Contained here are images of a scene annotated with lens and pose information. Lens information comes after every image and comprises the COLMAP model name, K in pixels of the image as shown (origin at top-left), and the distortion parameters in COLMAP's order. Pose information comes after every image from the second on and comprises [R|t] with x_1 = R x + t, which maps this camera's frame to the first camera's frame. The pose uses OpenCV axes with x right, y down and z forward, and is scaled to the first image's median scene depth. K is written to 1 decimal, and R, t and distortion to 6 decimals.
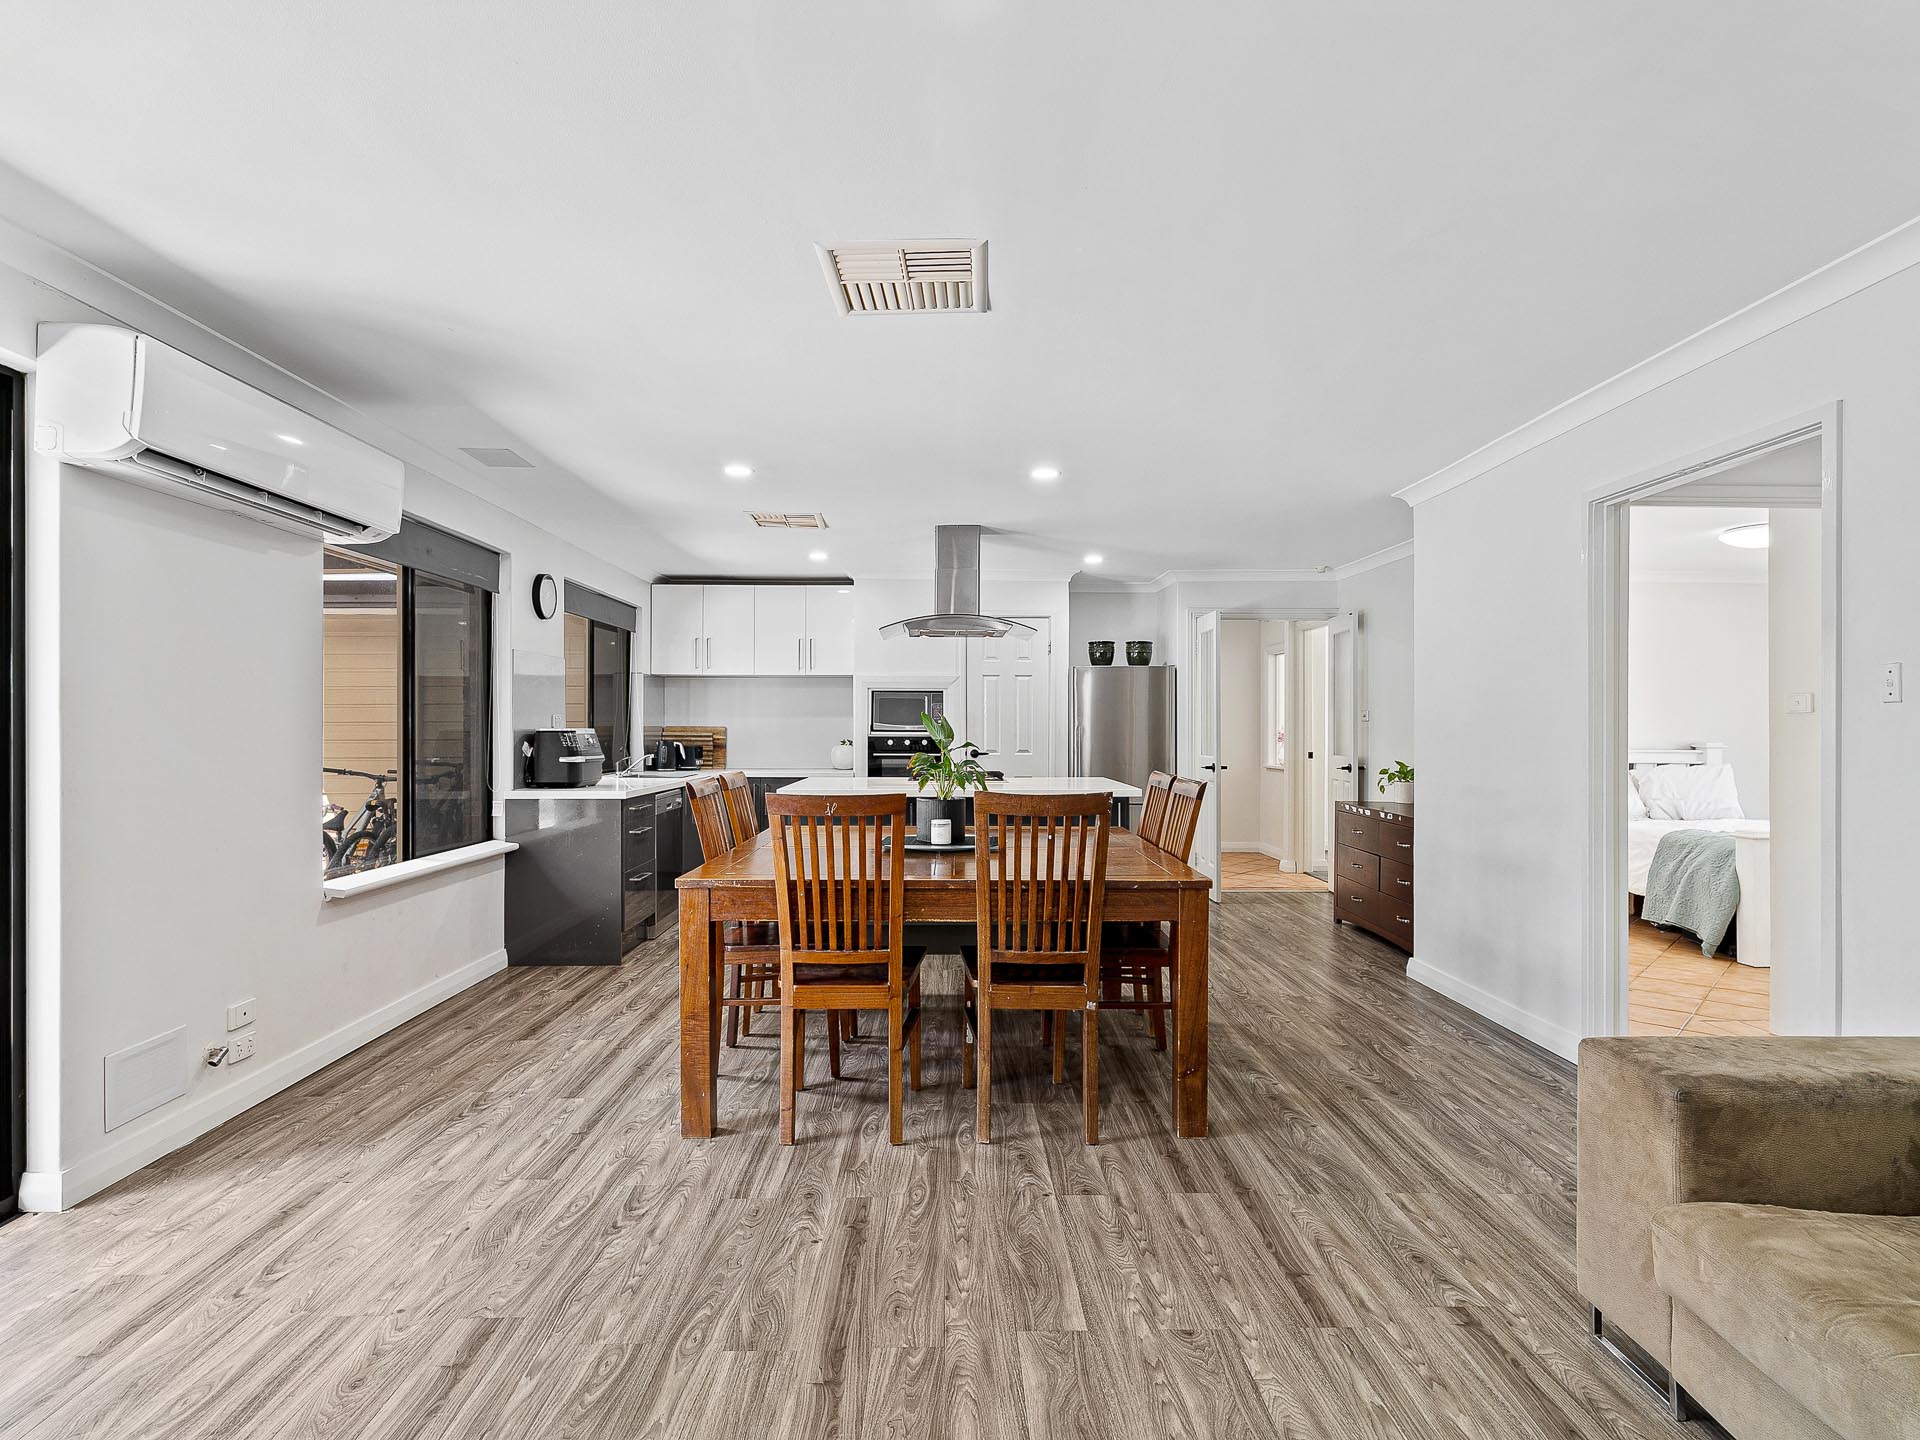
lens RADIAL K [[978.7, 0, 957.5], [0, 978.7, 739.0], [0, 0, 1]] dist [-0.009446, 0.009041]
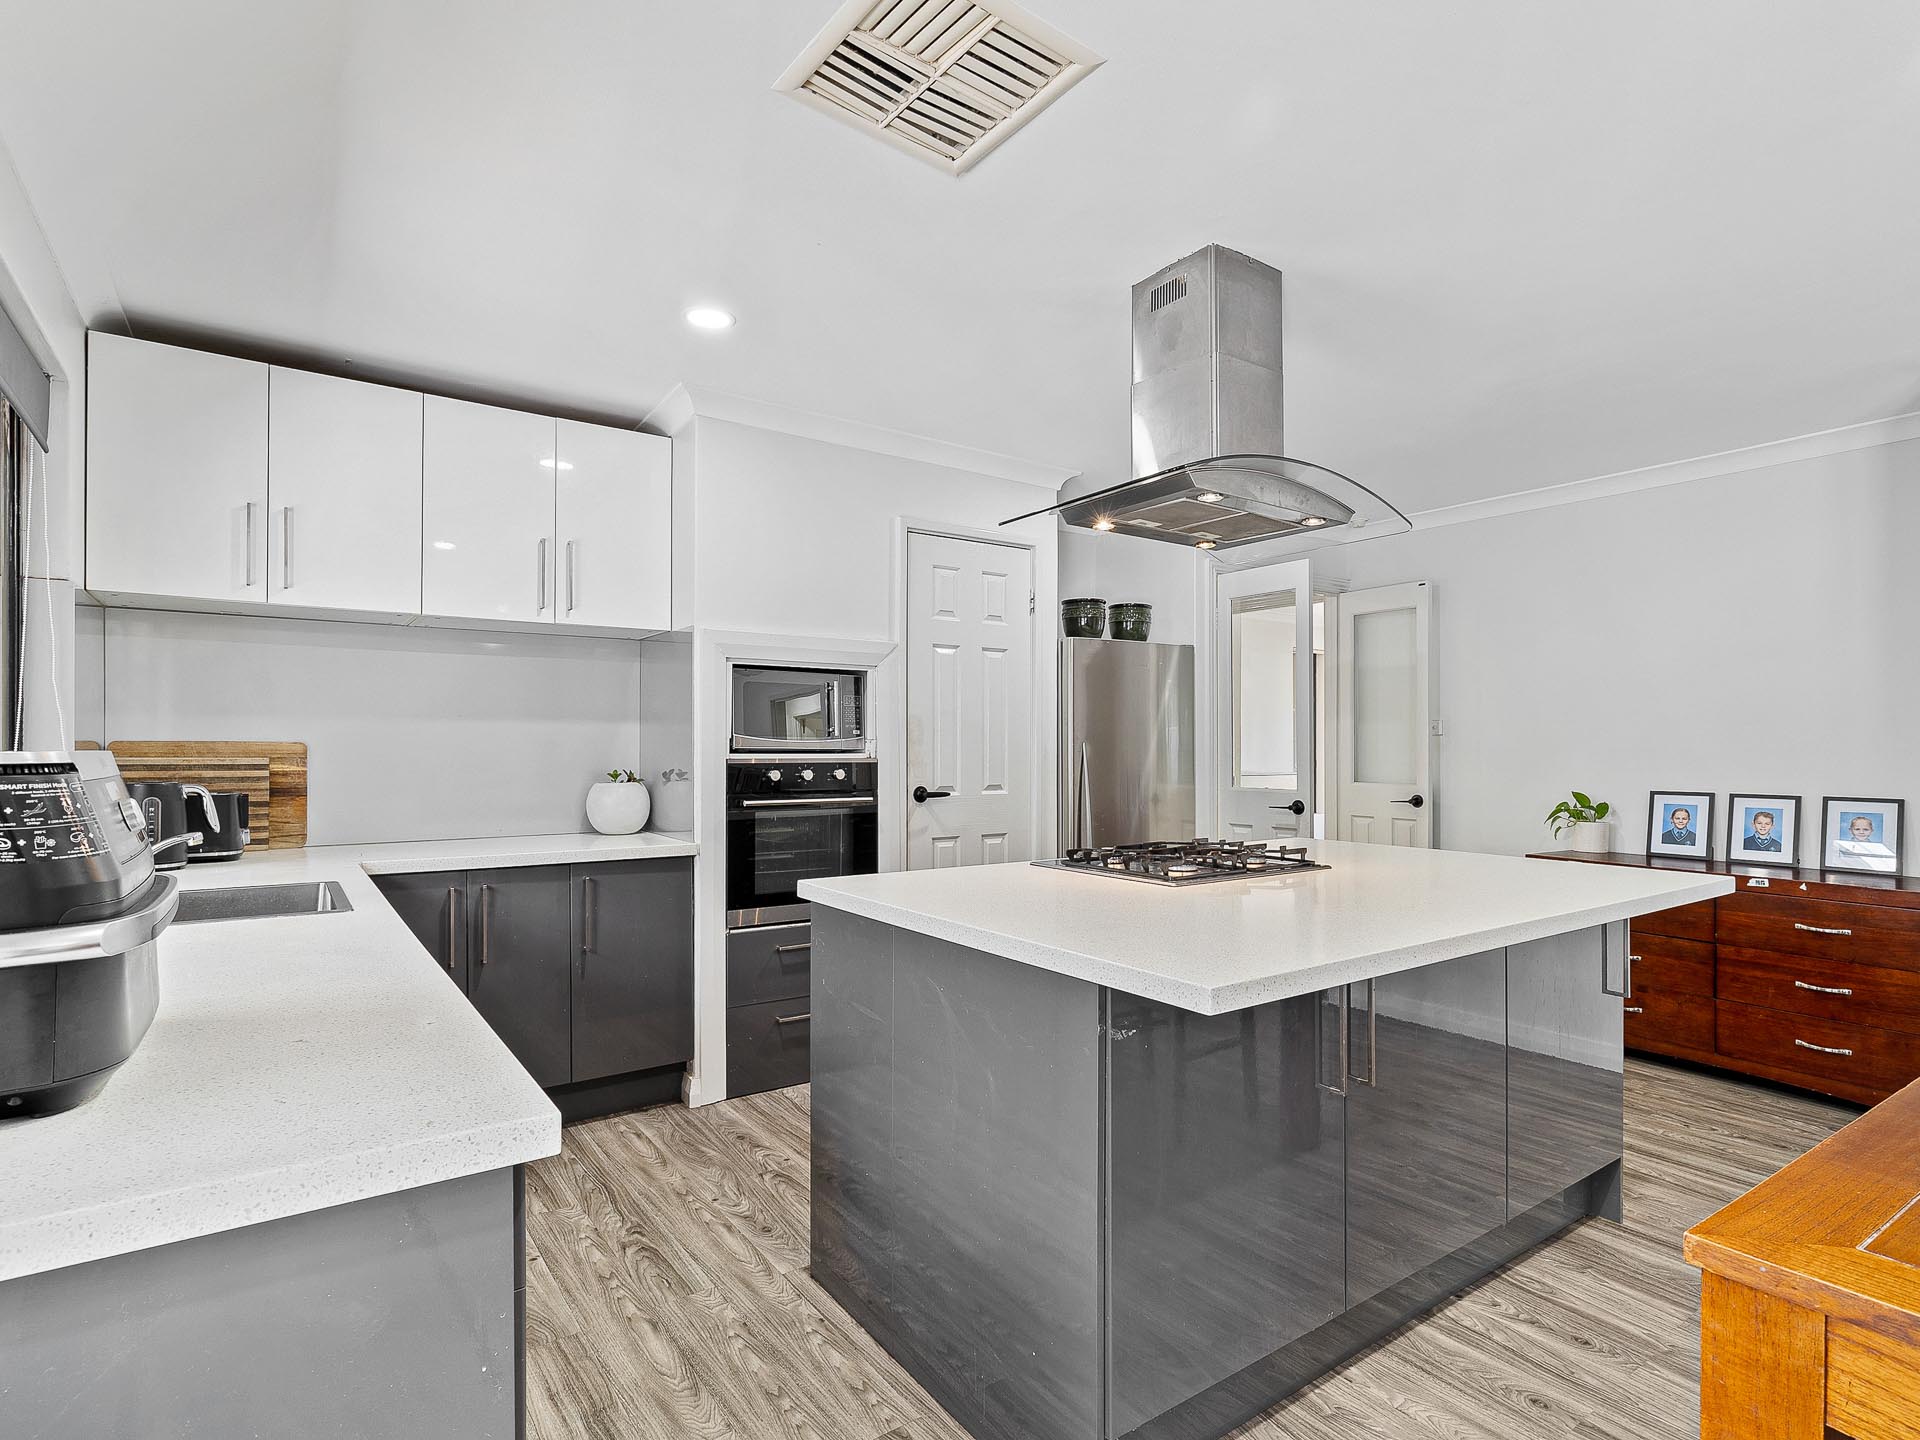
lens RADIAL K [[981.8, 0, 954.0], [0, 981.8, 743.0], [0, 0, 1]] dist [-0.001495, 0.001951]
pose [[0.833272, -0.000148, 0.552863, -0.256194], [0.007576, 0.999909, -0.011150, -0.006241], [-0.552811, 0.013480, 0.833197, 0.557236]]
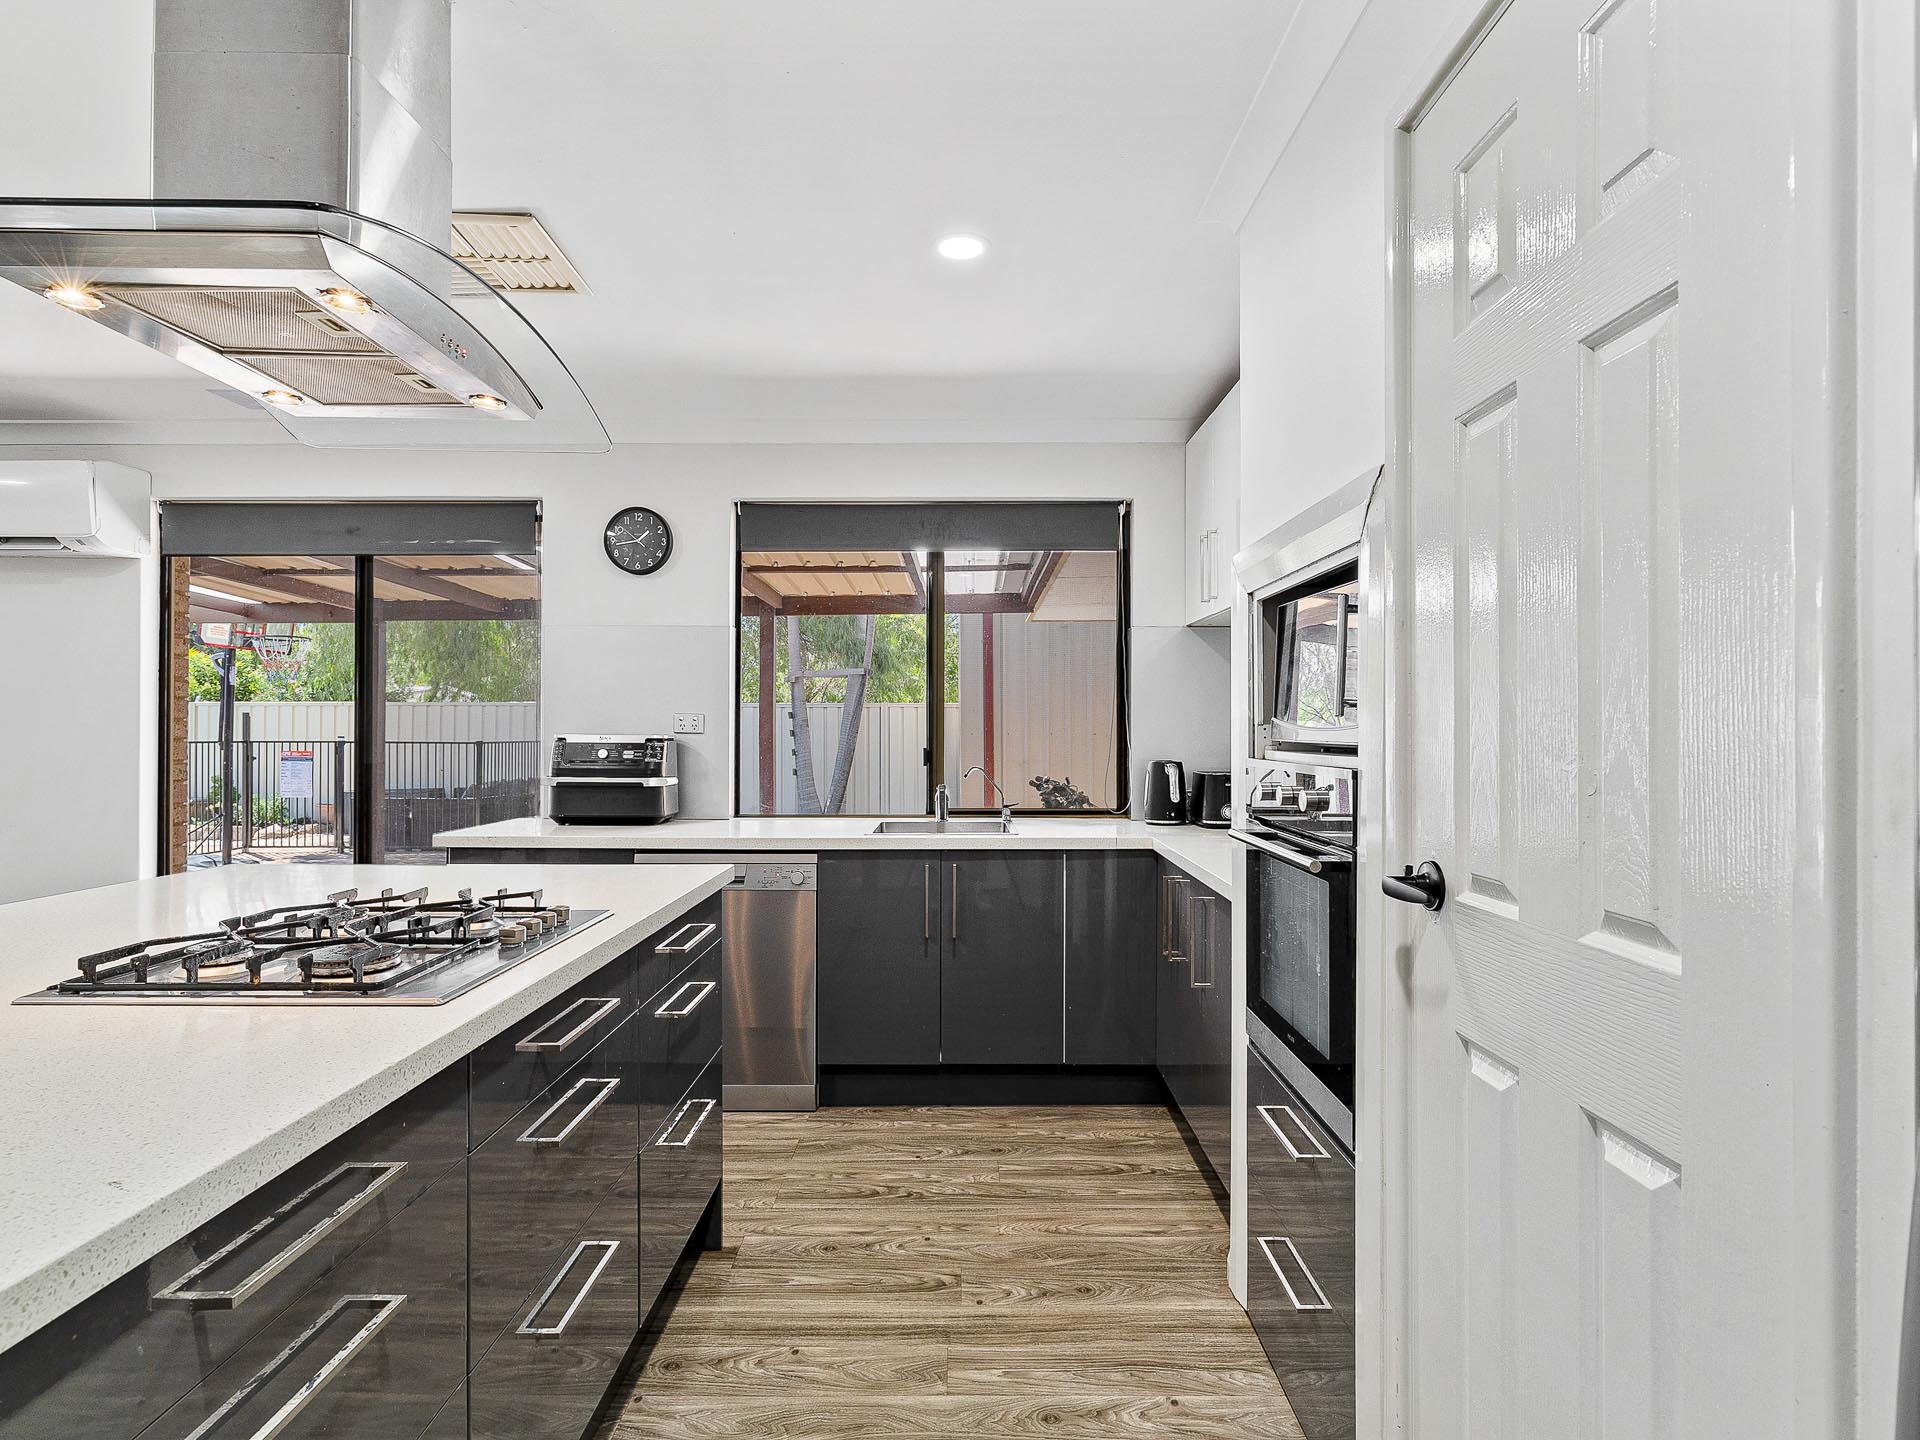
lens RADIAL K [[994.3, 0, 962.6], [0, 994.3, 726.0], [0, 0, 1]] dist [-0.004190, 0.000233]
pose [[-0.023415, -0.006103, -0.999707, 0.195330], [-0.012132, 0.999909, -0.005820, -0.011235], [0.999652, 0.011993, -0.023487, 0.922214]]
